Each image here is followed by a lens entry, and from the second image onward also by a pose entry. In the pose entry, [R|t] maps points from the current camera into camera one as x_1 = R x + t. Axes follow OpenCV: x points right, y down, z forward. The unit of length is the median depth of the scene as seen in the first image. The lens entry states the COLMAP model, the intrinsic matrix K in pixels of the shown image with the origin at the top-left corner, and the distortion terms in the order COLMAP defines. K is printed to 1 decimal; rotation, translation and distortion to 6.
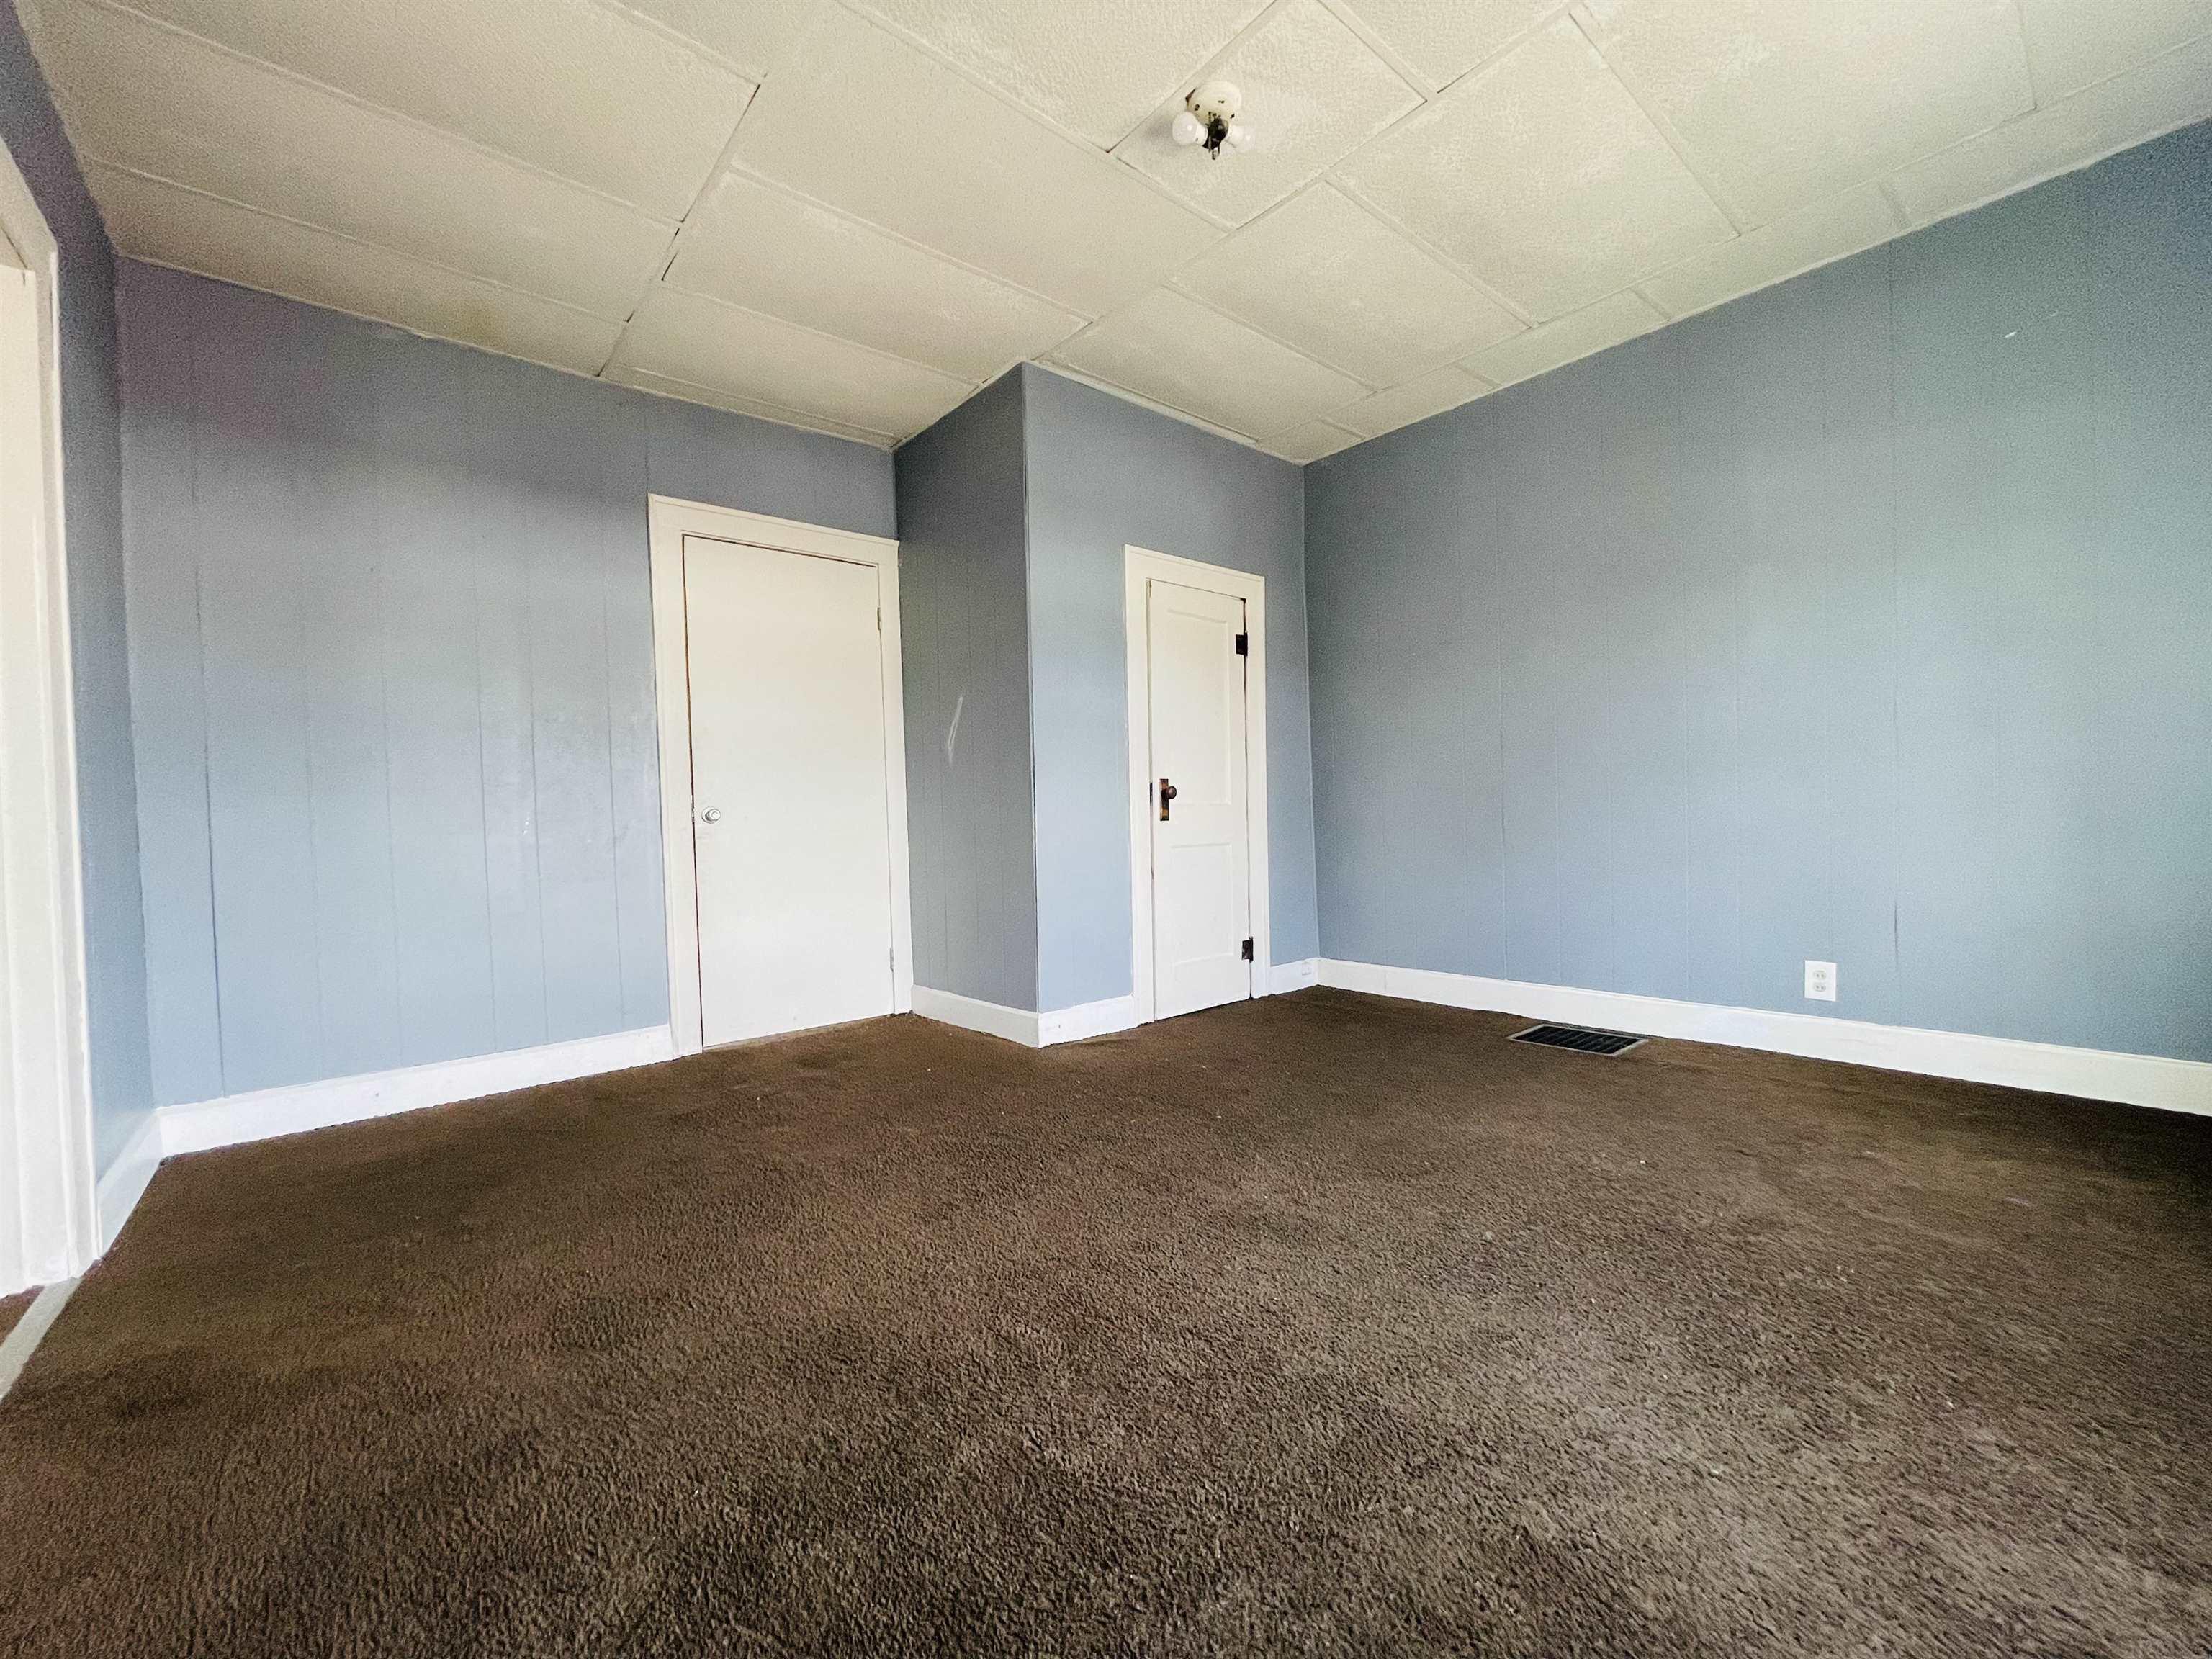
lens RADIAL K [[892.9, 0, 1097.5], [0, 892.9, 827.7], [0, 0, 1]] dist [-0.000028, 0.000837]
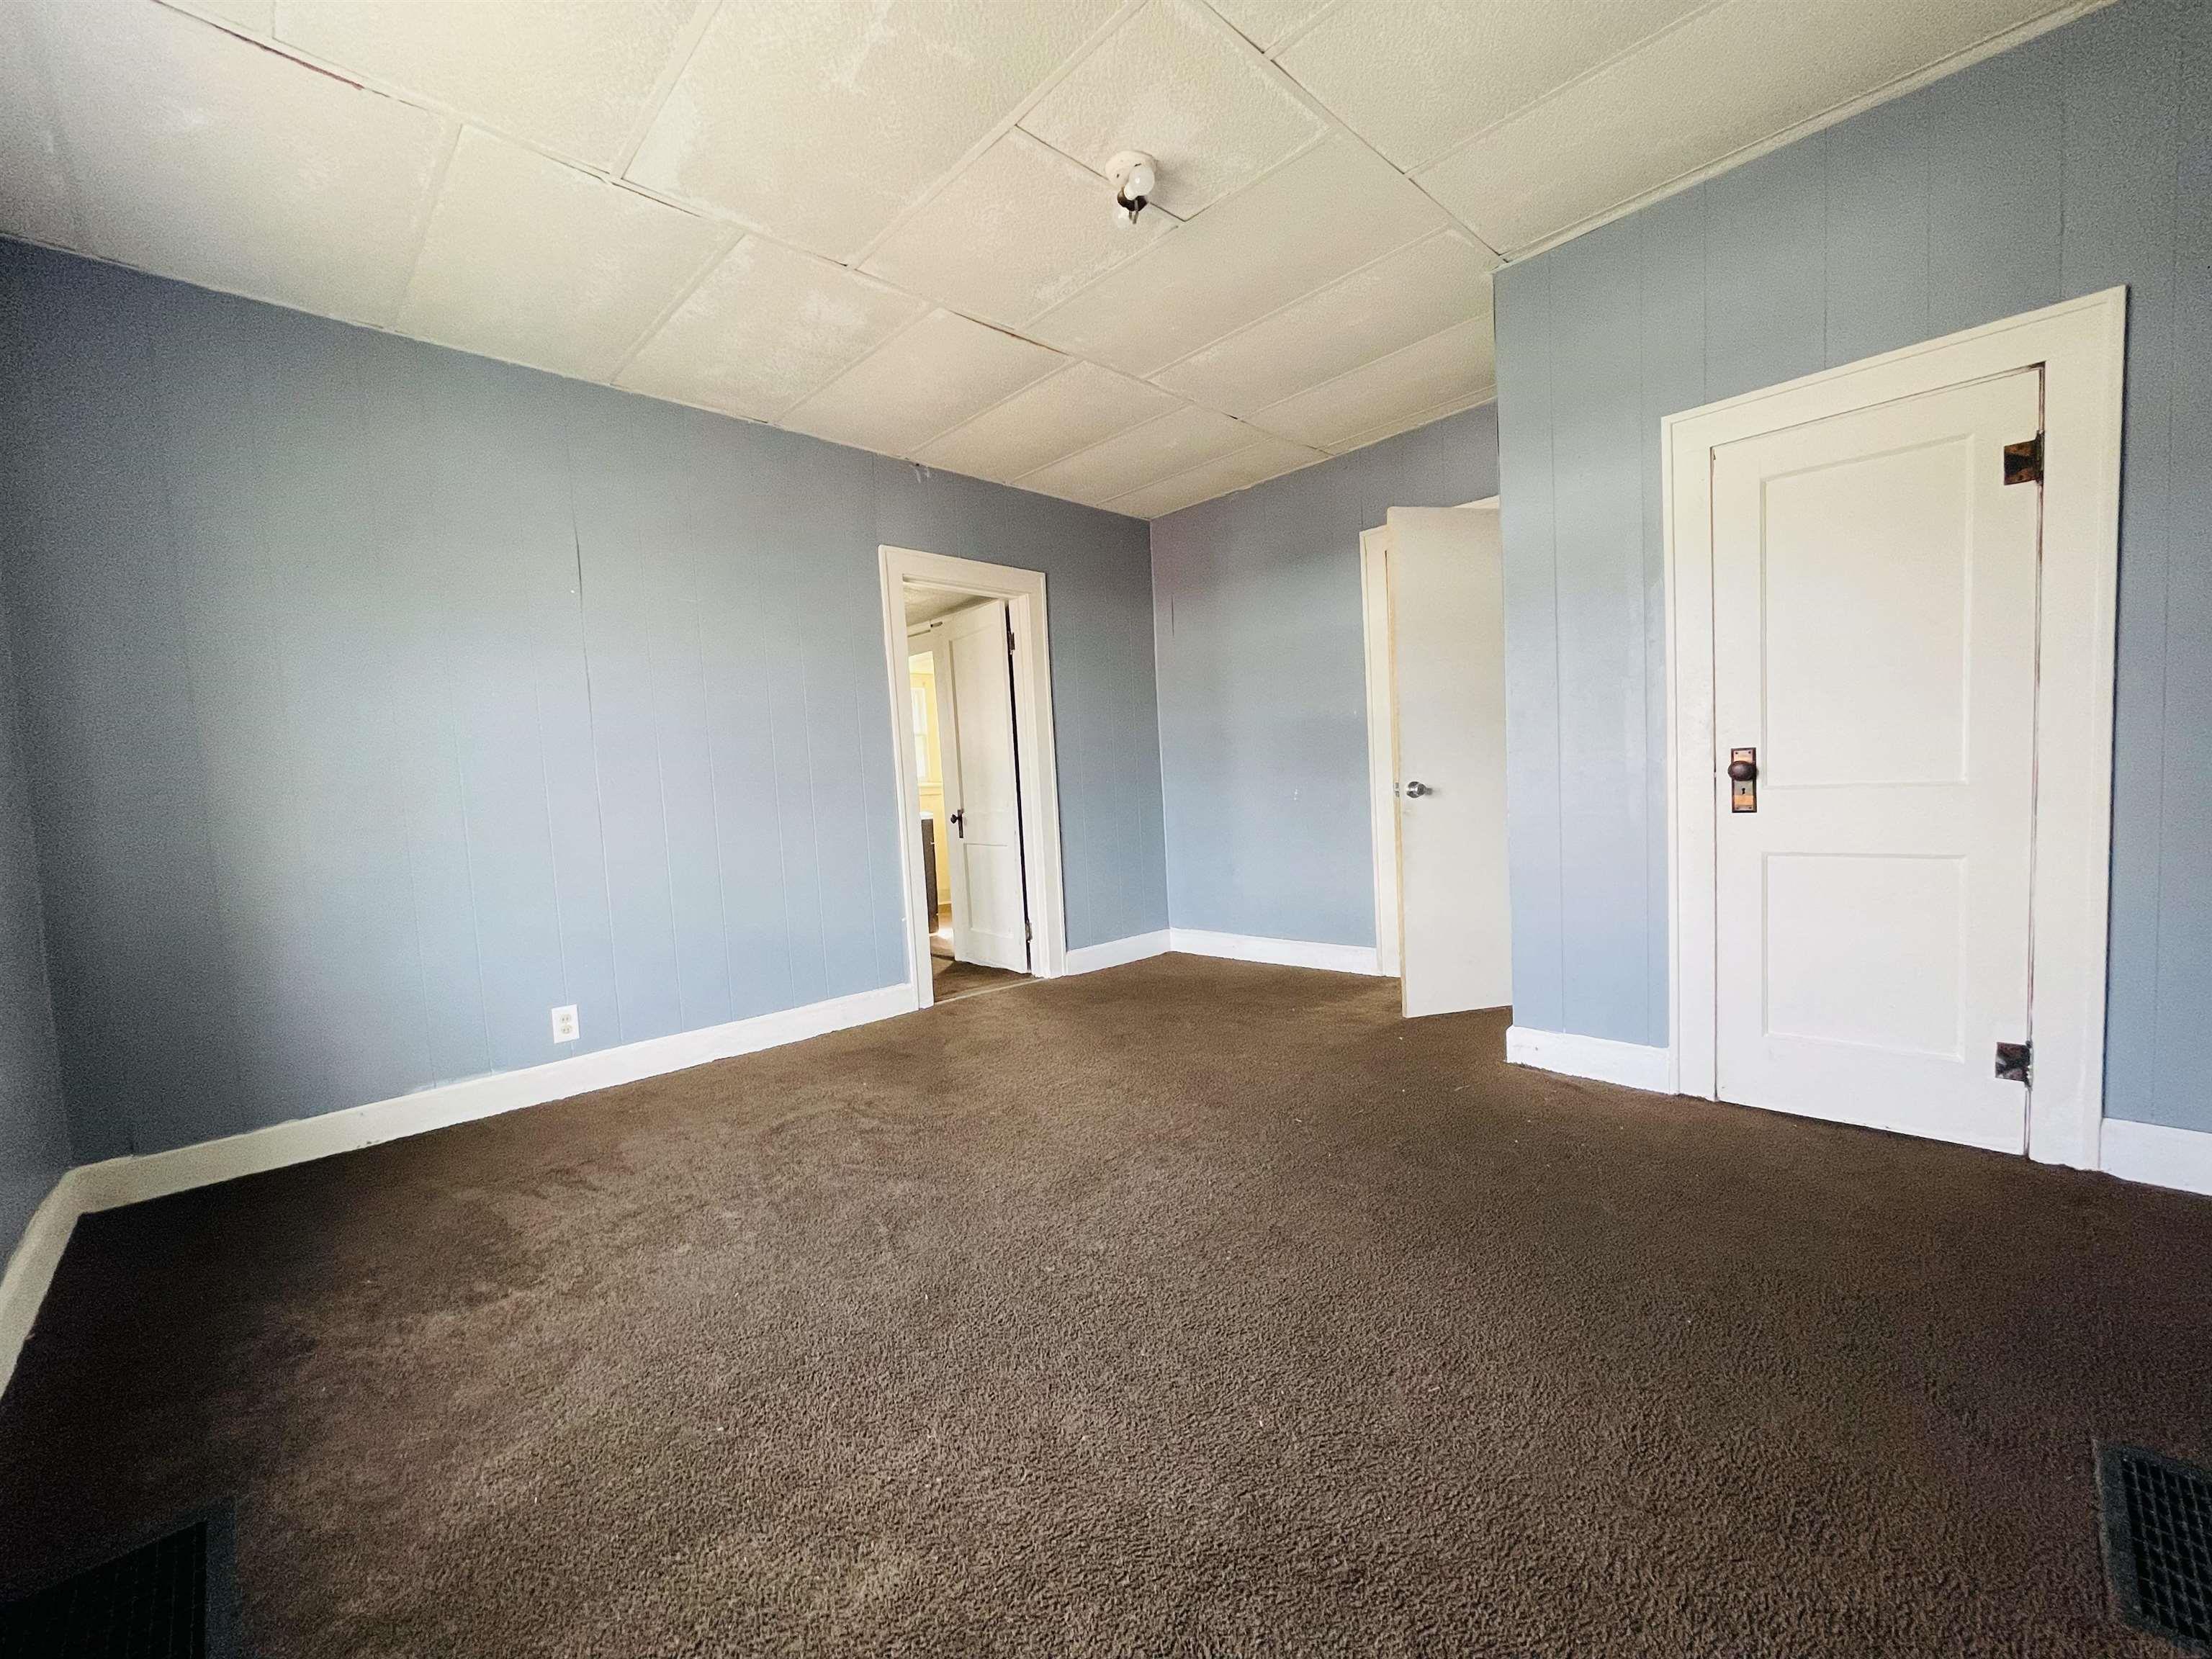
lens RADIAL K [[892.9, 0, 1097.5], [0, 892.9, 827.7], [0, 0, 1]] dist [-0.000028, 0.000837]
pose [[0.066734, 0.086173, -0.994043, 0.739743], [0.047585, 0.994855, 0.089438, -0.082955], [0.996635, -0.053270, 0.062290, 0.511231]]
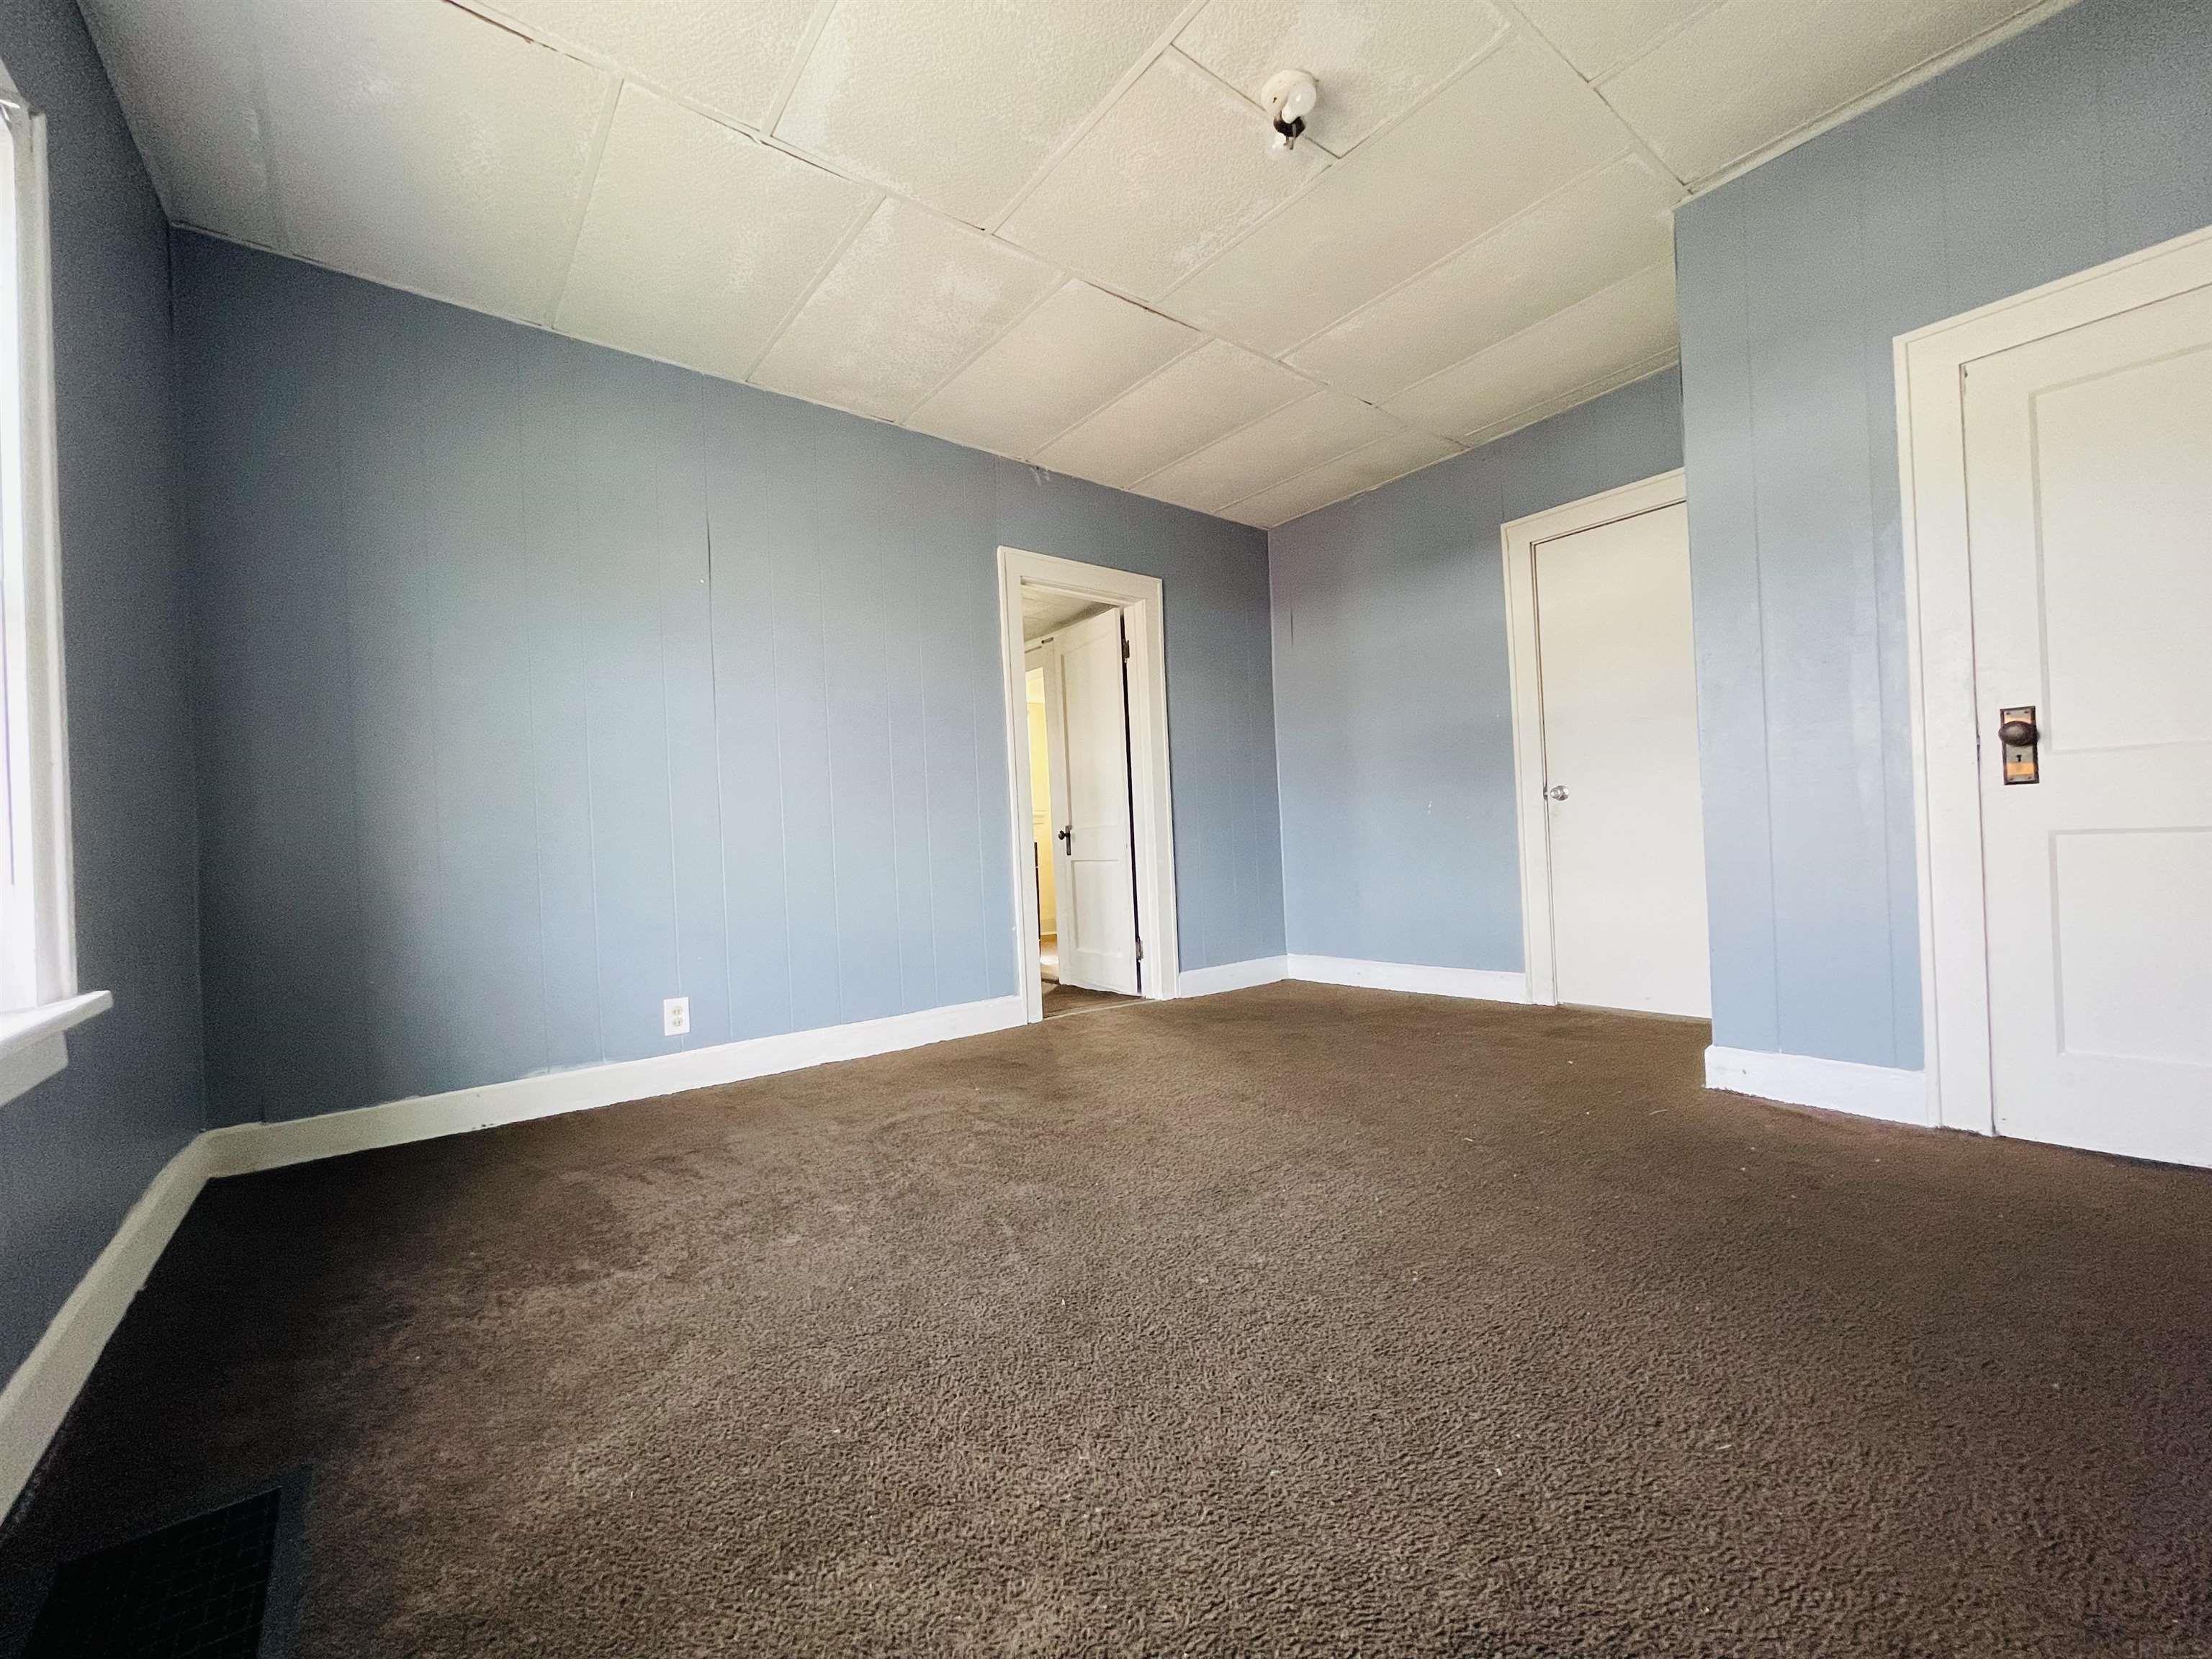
lens RADIAL K [[886.1, 0, 1094.8], [0, 886.1, 832.8], [0, 0, 1]] dist [-0.006987, 0.005250]
pose [[-0.032394, 0.024792, -0.999168, 0.679453], [0.041480, 0.998864, 0.023439, -0.015198], [0.998614, -0.040686, -0.033386, 0.469814]]
